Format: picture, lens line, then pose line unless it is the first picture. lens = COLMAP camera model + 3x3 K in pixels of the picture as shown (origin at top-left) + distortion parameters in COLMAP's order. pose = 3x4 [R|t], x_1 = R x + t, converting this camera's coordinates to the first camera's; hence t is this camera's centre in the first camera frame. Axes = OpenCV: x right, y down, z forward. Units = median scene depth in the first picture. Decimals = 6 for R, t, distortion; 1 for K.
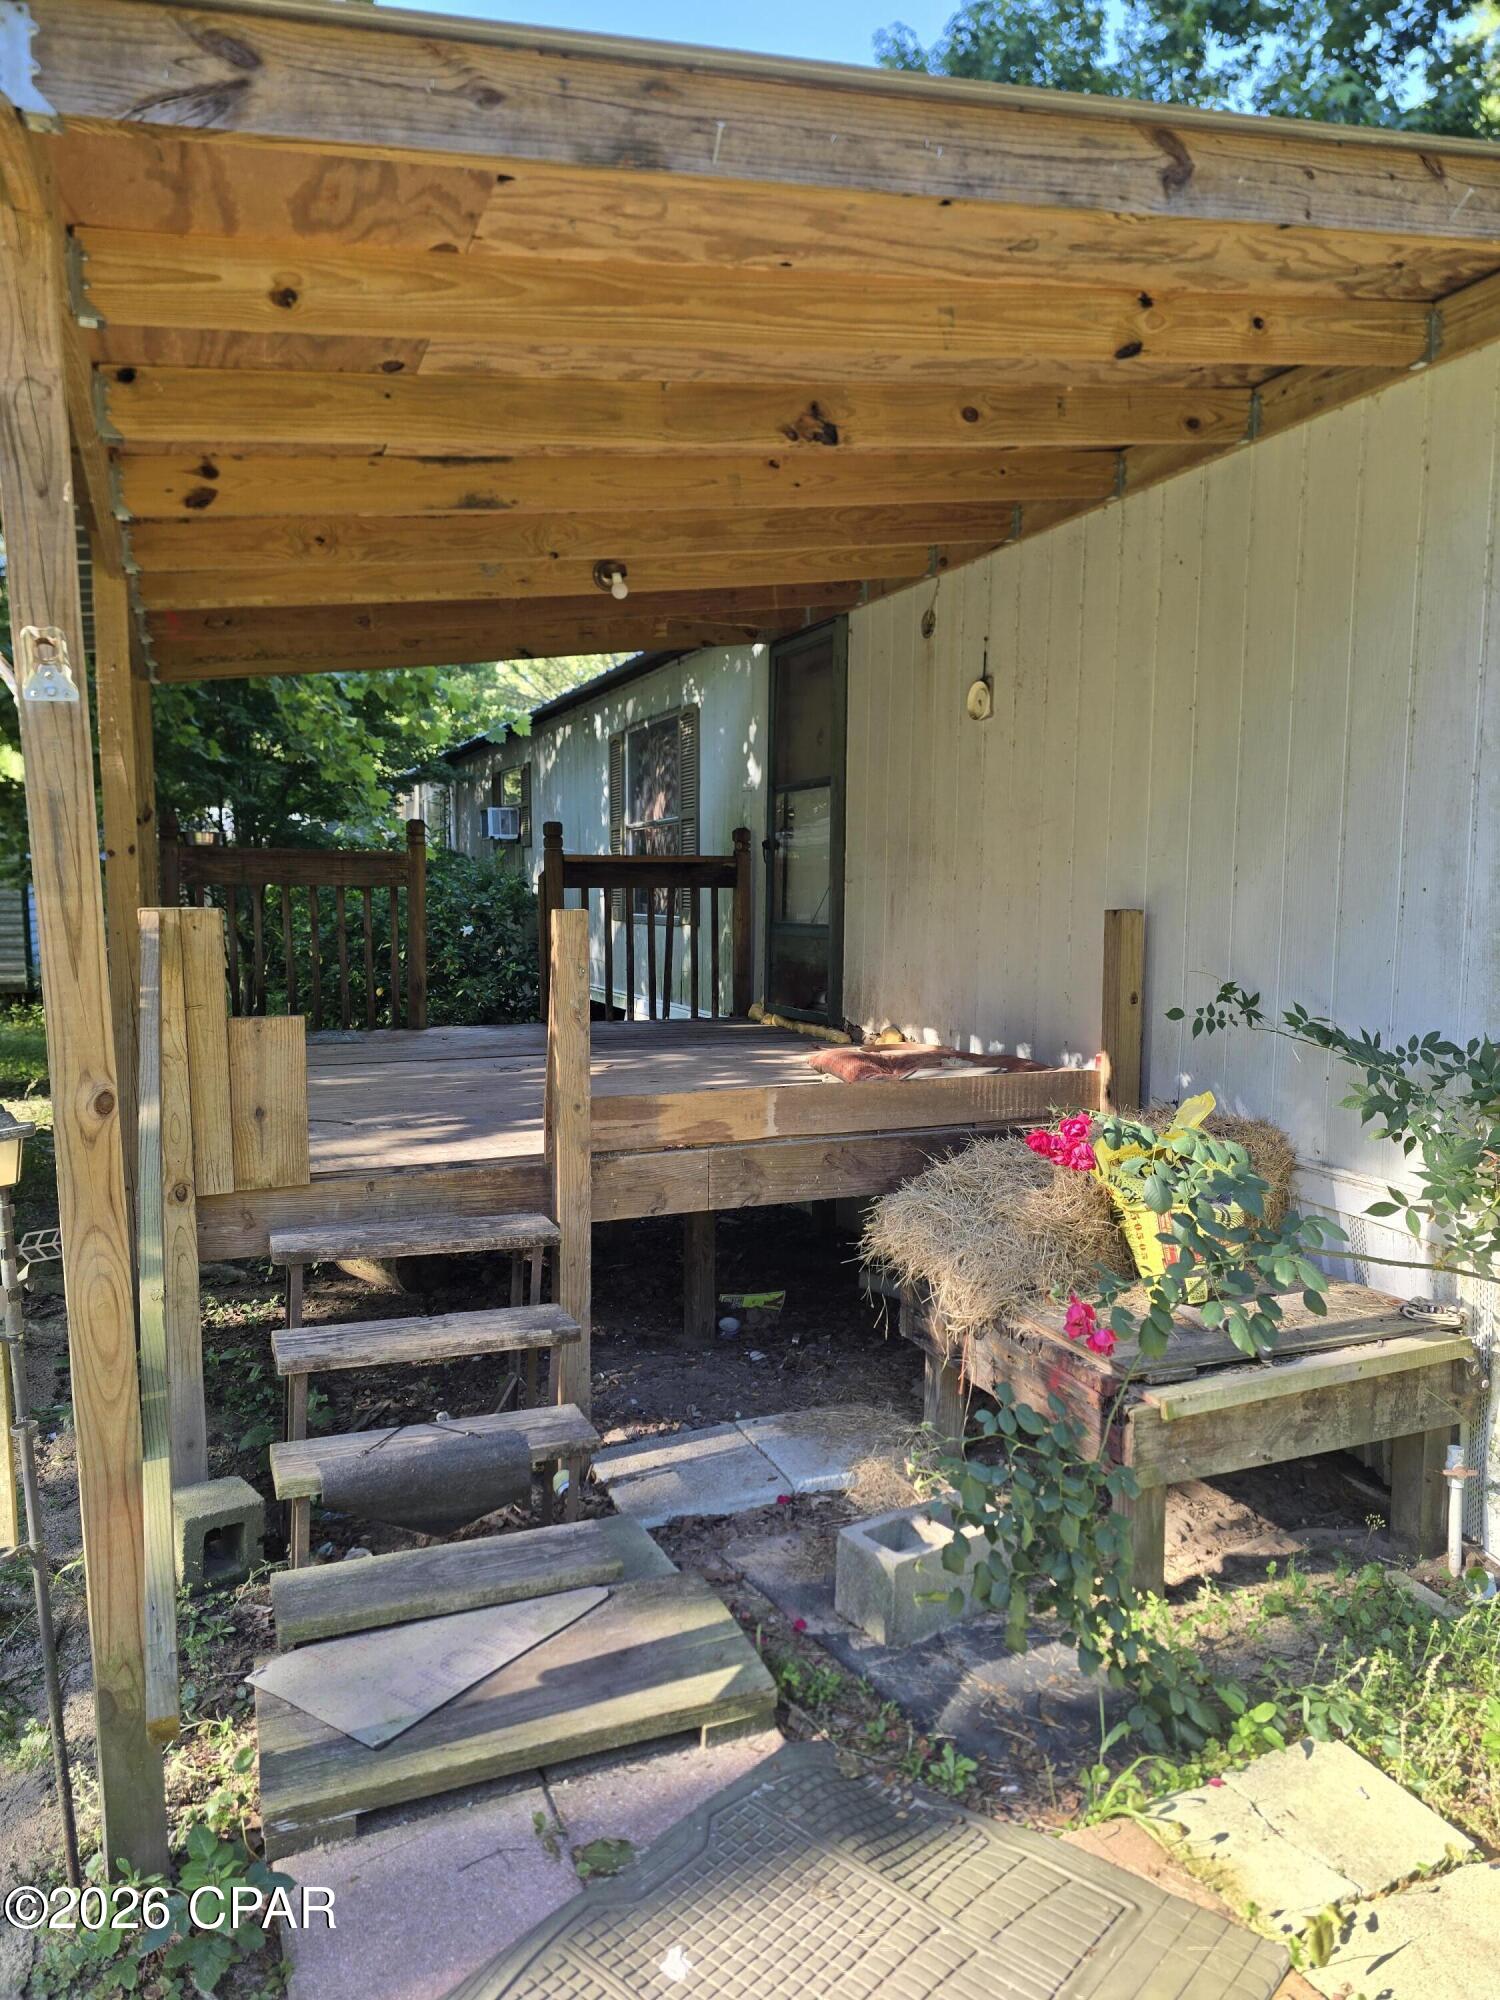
lens RADIAL K [[1334.0, 0, 745.2], [0, 1334.0, 999.4], [0, 0, 1]] dist [0.065363, -0.027540]
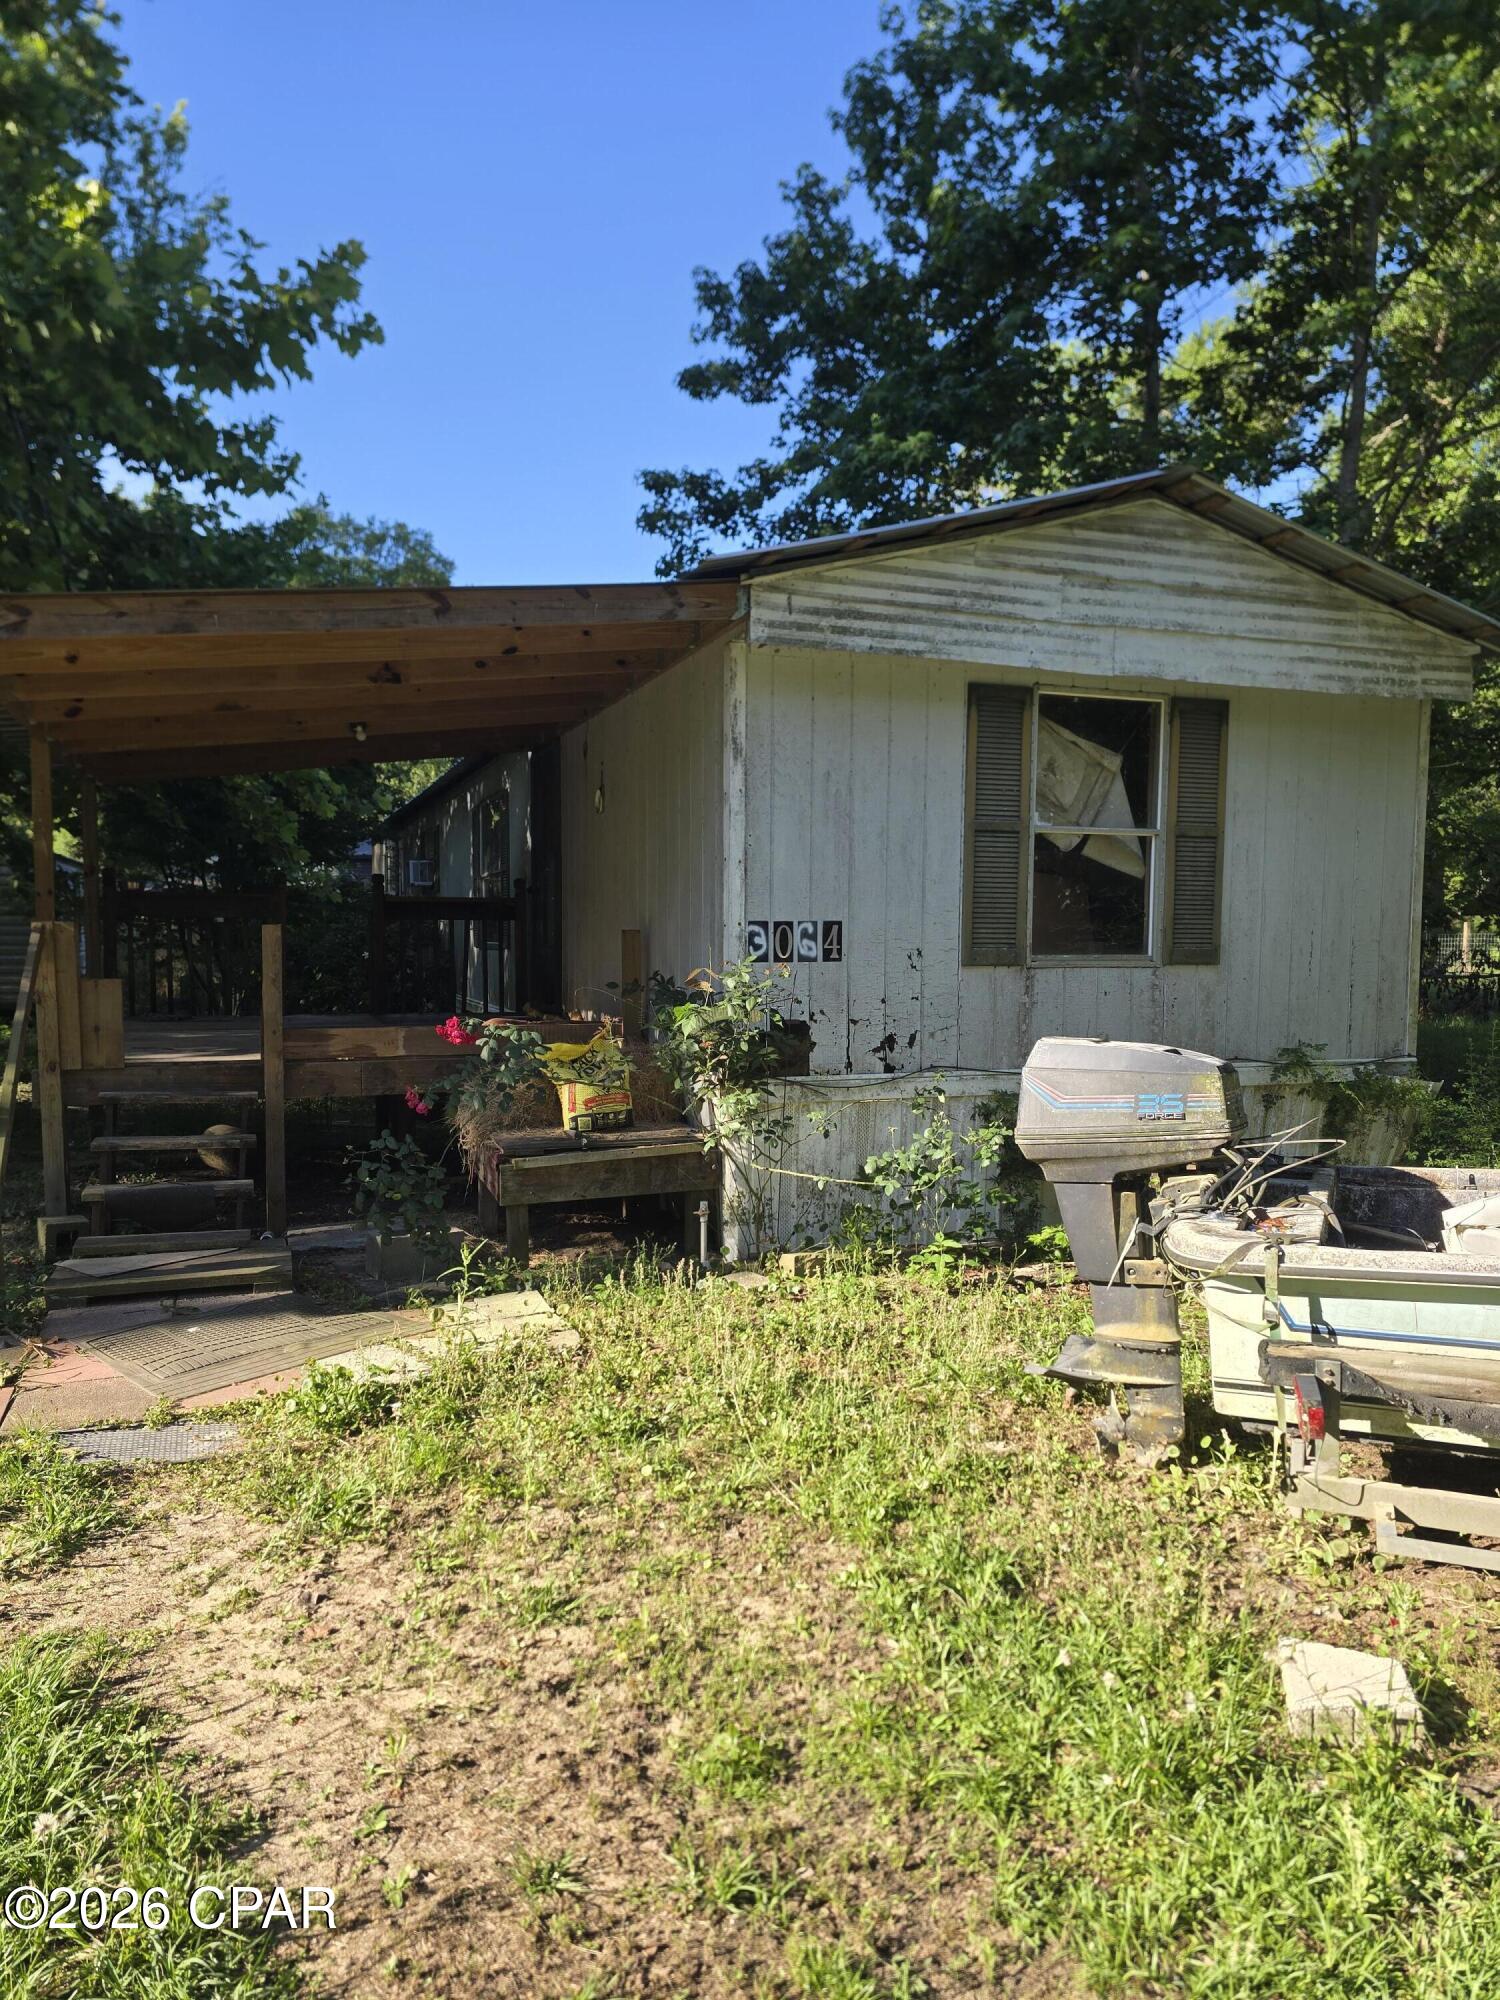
lens RADIAL K [[1334.0, 0, 714.7], [0, 1334.0, 1012.3], [0, 0, 1]] dist [0.065363, -0.027540]
pose [[0.998323, 0.007446, -0.057408, 0.433693], [-0.008907, 0.999642, -0.025241, 0.069857], [0.057200, 0.025710, 0.998032, -0.601351]]
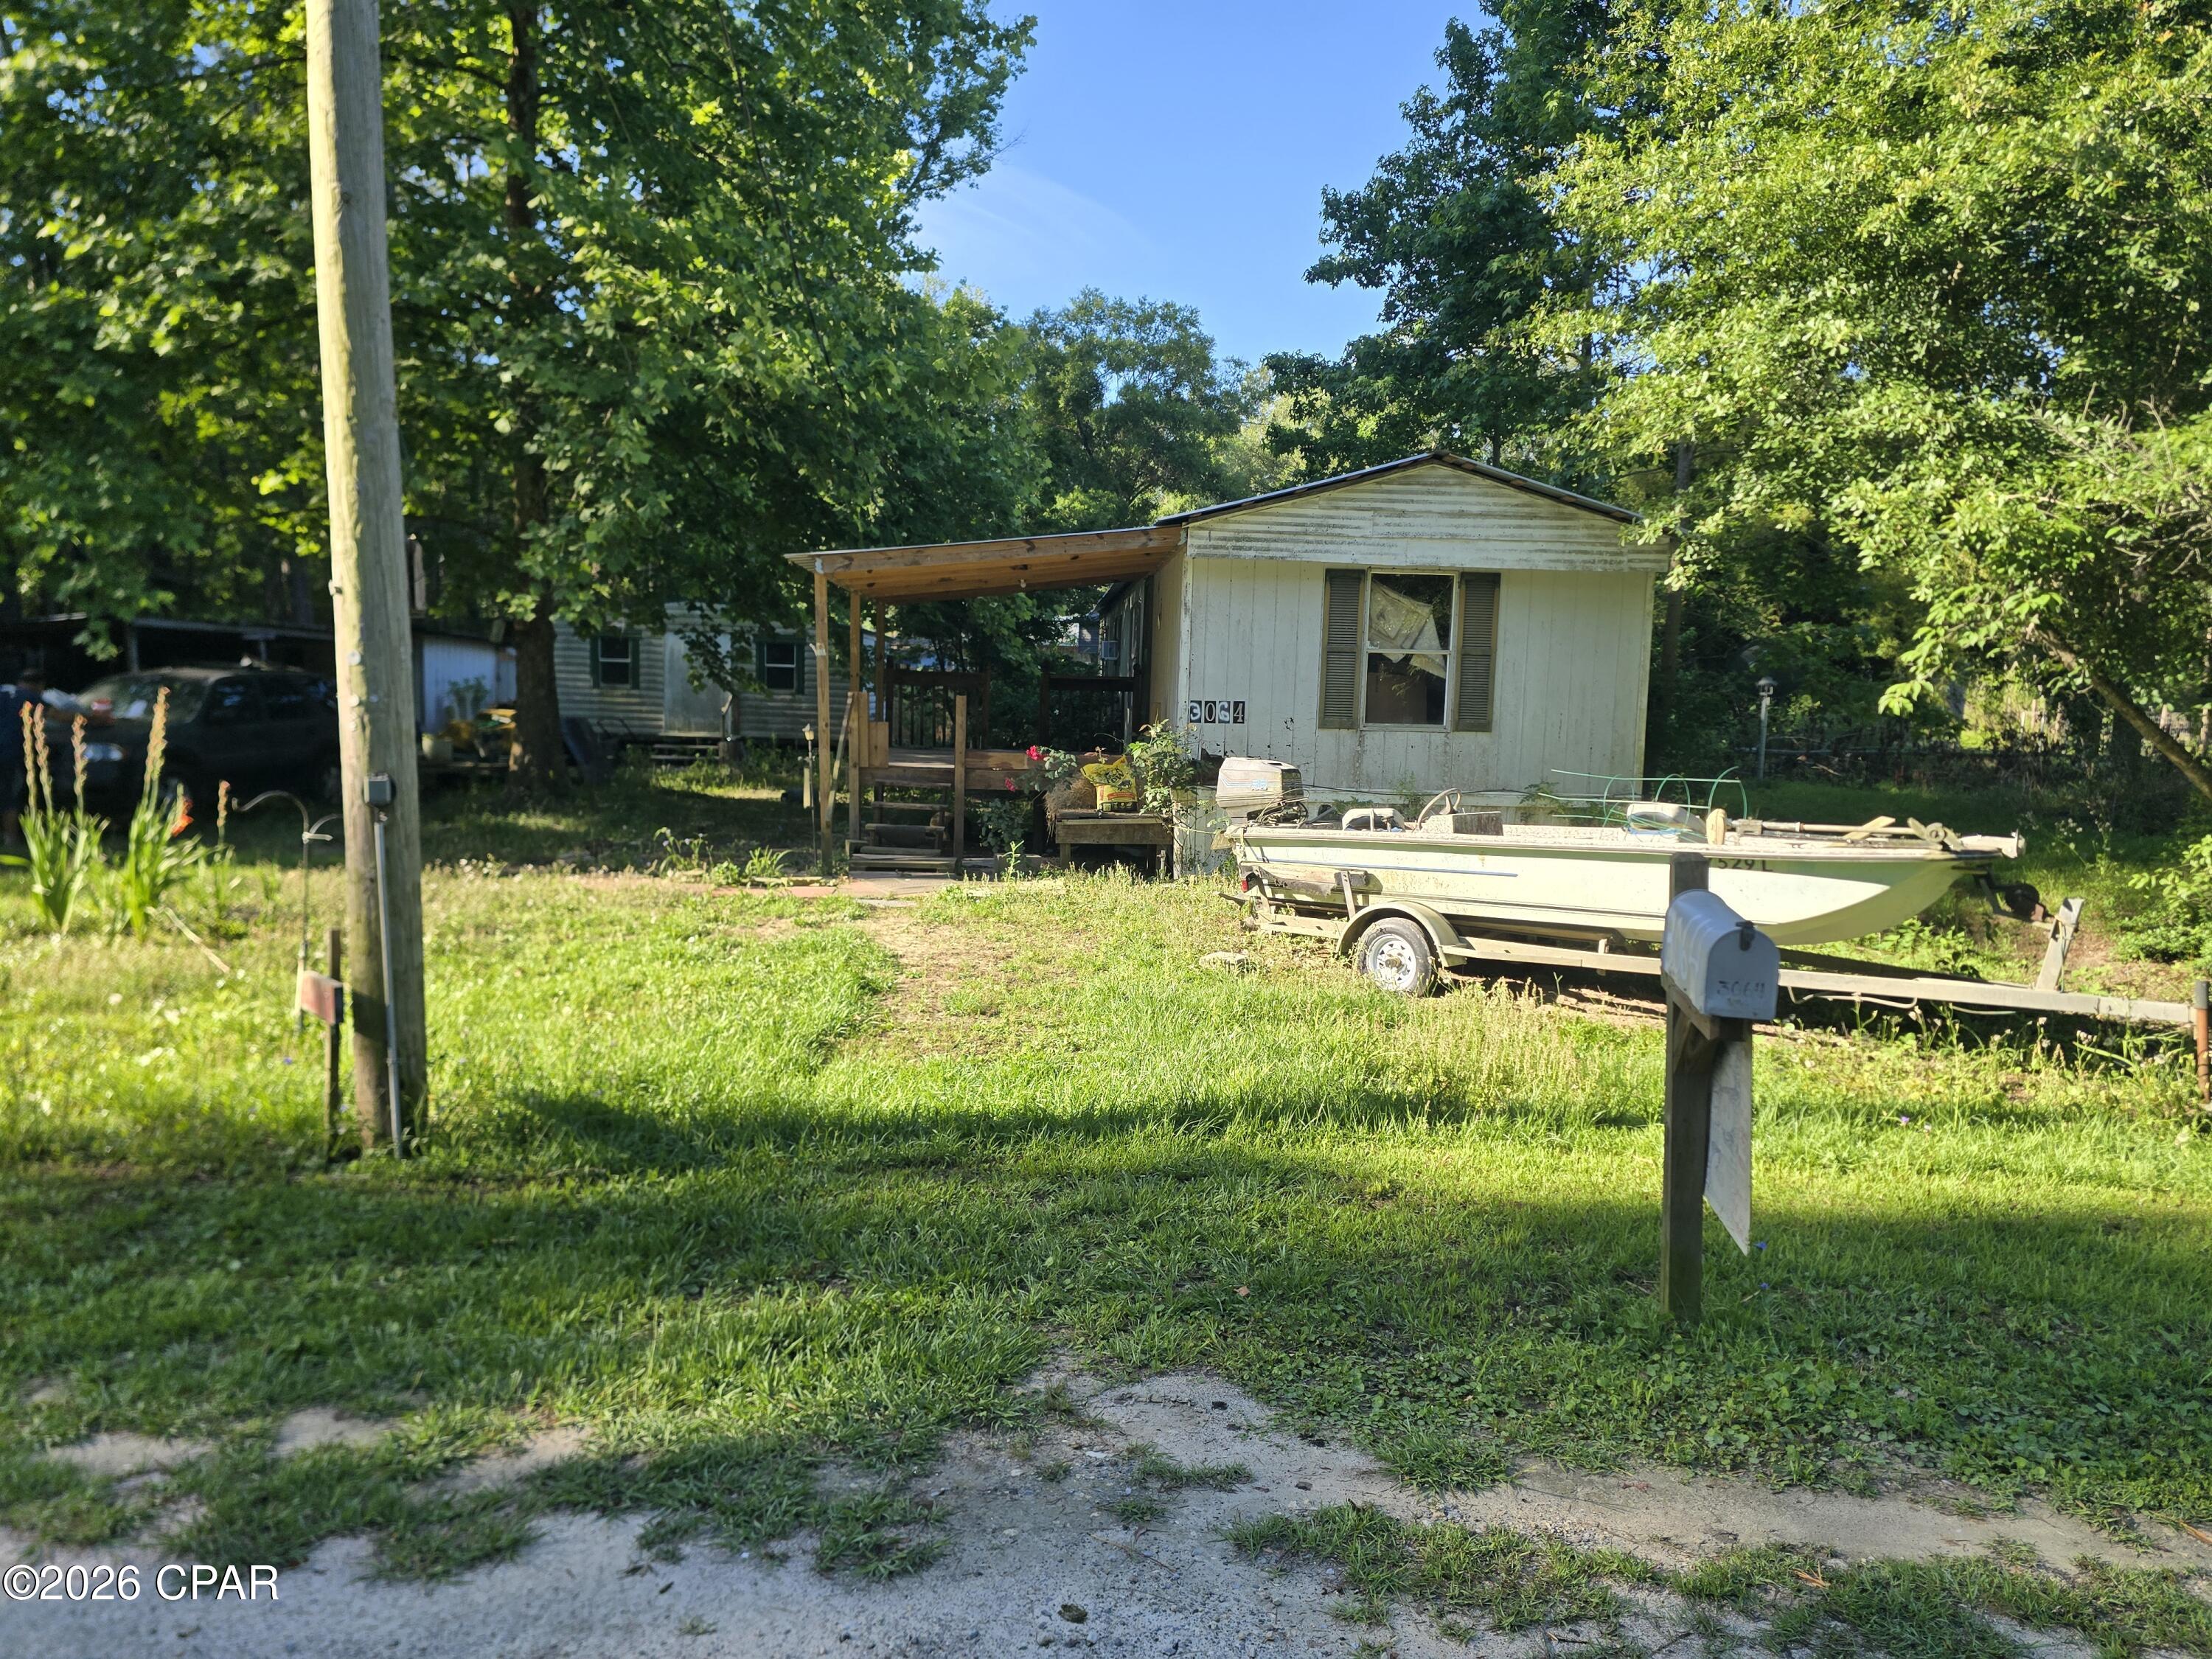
lens RADIAL K [[1475.4, 0, 1109.9], [0, 1475.4, 830.9], [0, 0, 1]] dist [0.065363, -0.027540]
pose [[0.939615, 0.056593, -0.337522, 1.153764], [-0.052522, 0.998395, 0.021189, 0.133853], [0.338180, -0.002182, 0.941079, -1.850660]]
